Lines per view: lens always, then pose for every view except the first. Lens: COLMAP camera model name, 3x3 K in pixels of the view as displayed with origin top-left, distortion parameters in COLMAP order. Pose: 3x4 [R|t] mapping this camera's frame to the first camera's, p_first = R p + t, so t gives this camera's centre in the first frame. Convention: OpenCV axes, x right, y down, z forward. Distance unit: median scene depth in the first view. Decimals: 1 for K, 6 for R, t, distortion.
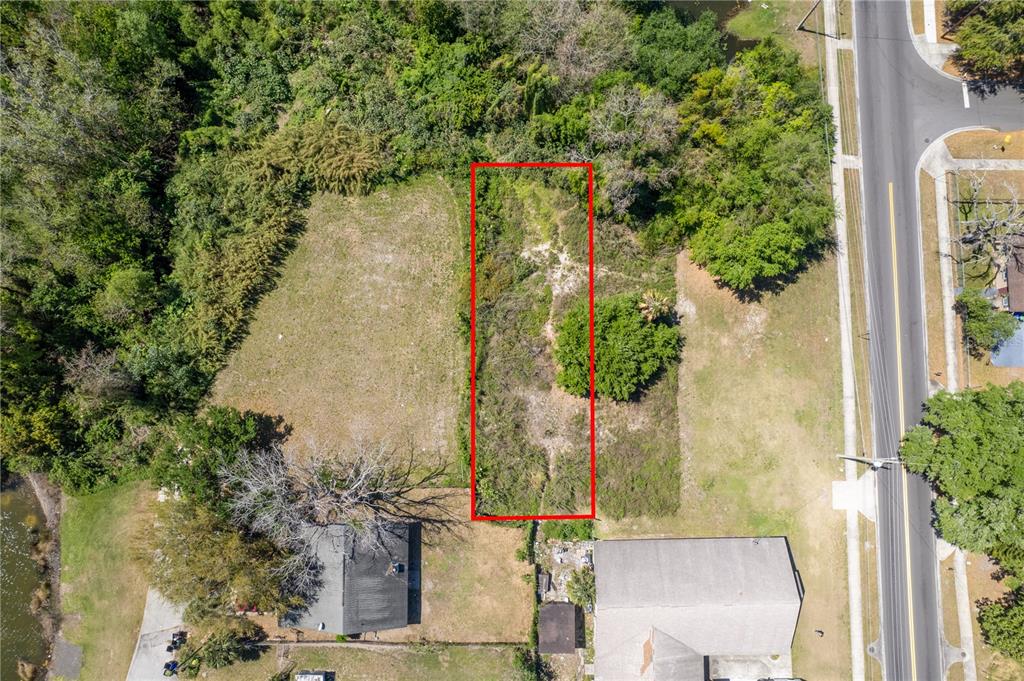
lens RADIAL K [[651.5, 0, 519.2], [0, 651.5, 353.5], [0, 0, 1]] dist [-0.075744, 0.068740]
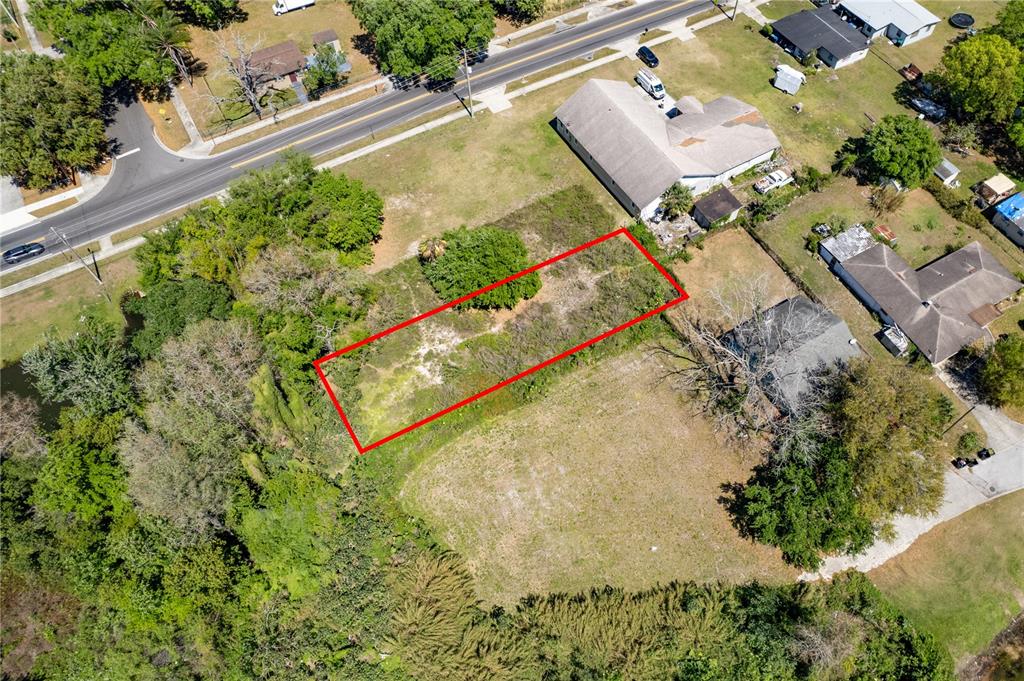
lens RADIAL K [[715.7, 0, 562.4], [0, 715.7, 357.7], [0, 0, 1]] dist [-0.067364, 0.055424]
pose [[-0.521801, -0.750142, 0.406214, -0.501825], [0.844745, -0.388017, 0.368577, -0.382719], [-0.118867, 0.535471, 0.836147, 0.080357]]
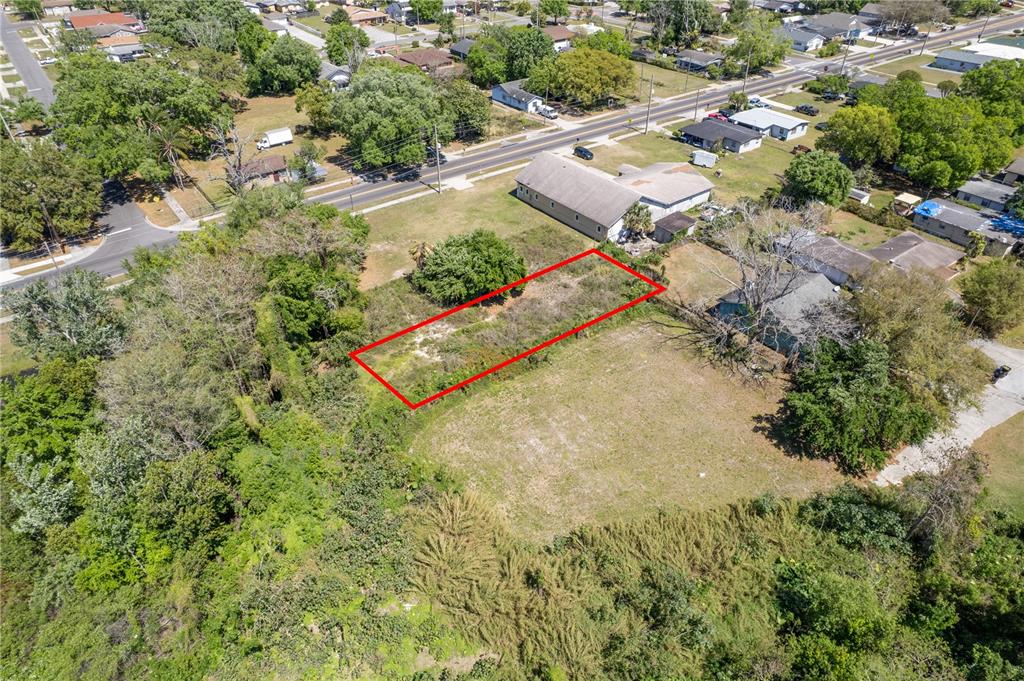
lens RADIAL K [[651.5, 0, 513.4], [0, 651.5, 343.5], [0, 0, 1]] dist [-0.075744, 0.068740]
pose [[-0.610045, -0.499533, 0.615071, -0.629576], [0.785802, -0.281686, 0.550607, -0.584961], [-0.101790, 0.819219, 0.564375, 0.459764]]
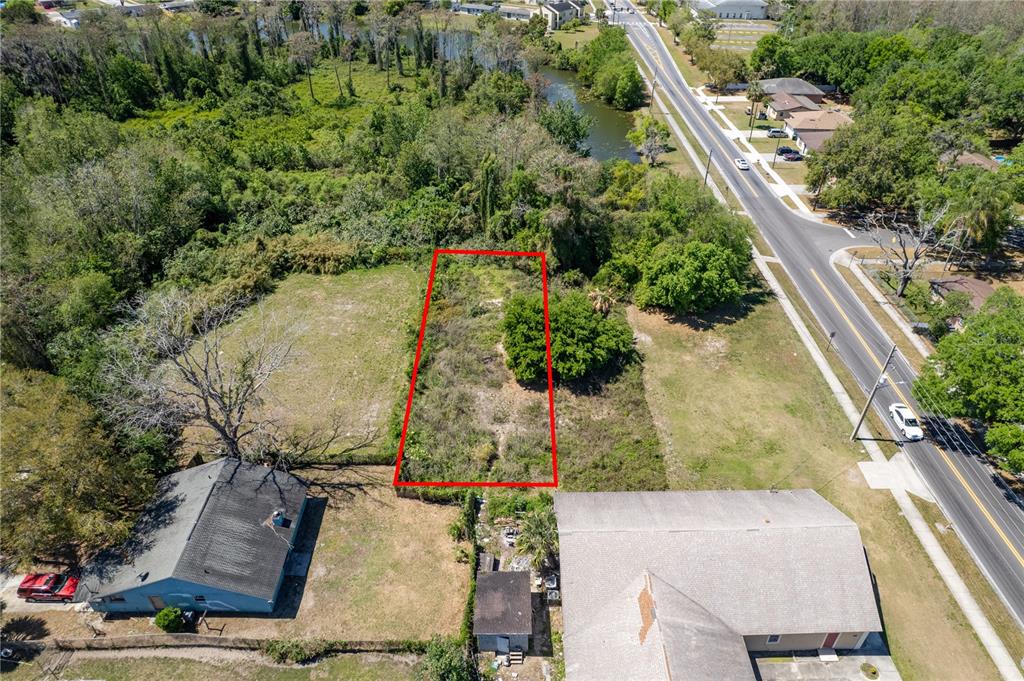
lens RADIAL K [[651.5, 0, 518.0], [0, 651.5, 351.0], [0, 0, 1]] dist [-0.075744, 0.068740]
pose [[0.999790, -0.020371, -0.002042, 0.074544], [0.012337, 0.679052, -0.733987, 0.682417], [0.016338, 0.733808, 0.679161, 0.355487]]
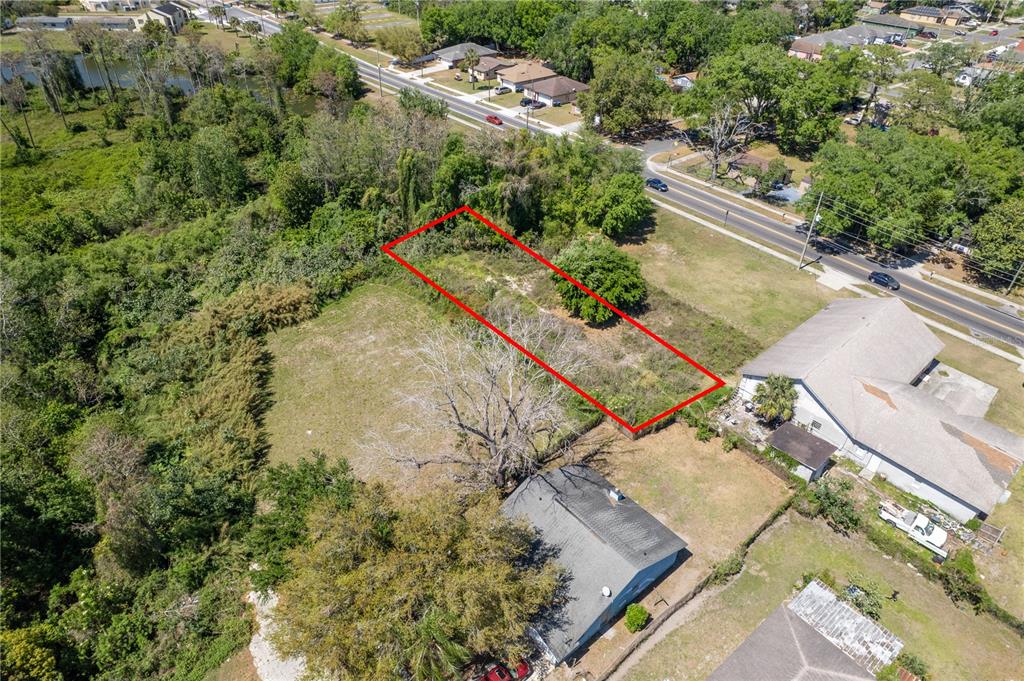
lens RADIAL K [[651.5, 0, 518.2], [0, 651.5, 348.1], [0, 0, 1]] dist [-0.075744, 0.068740]
pose [[0.751852, -0.406522, 0.519094, -0.553076], [0.655700, 0.543527, -0.524057, 0.519045], [-0.069101, 0.734383, 0.675209, 0.352039]]
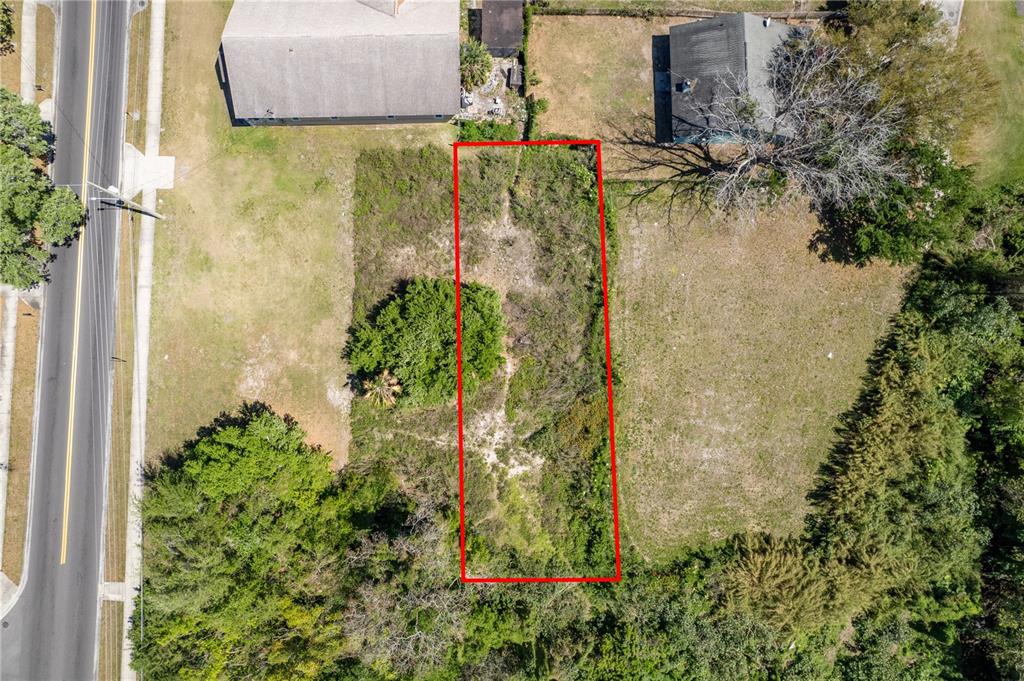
lens RADIAL K [[651.5, 0, 511.2], [0, 651.5, 347.4], [0, 0, 1]] dist [-0.075744, 0.068740]
pose [[-0.999399, 0.002481, -0.034586, 0.072884], [-0.008403, -0.985037, 0.172136, -0.155829], [-0.033642, 0.172323, 0.984466, 0.191986]]
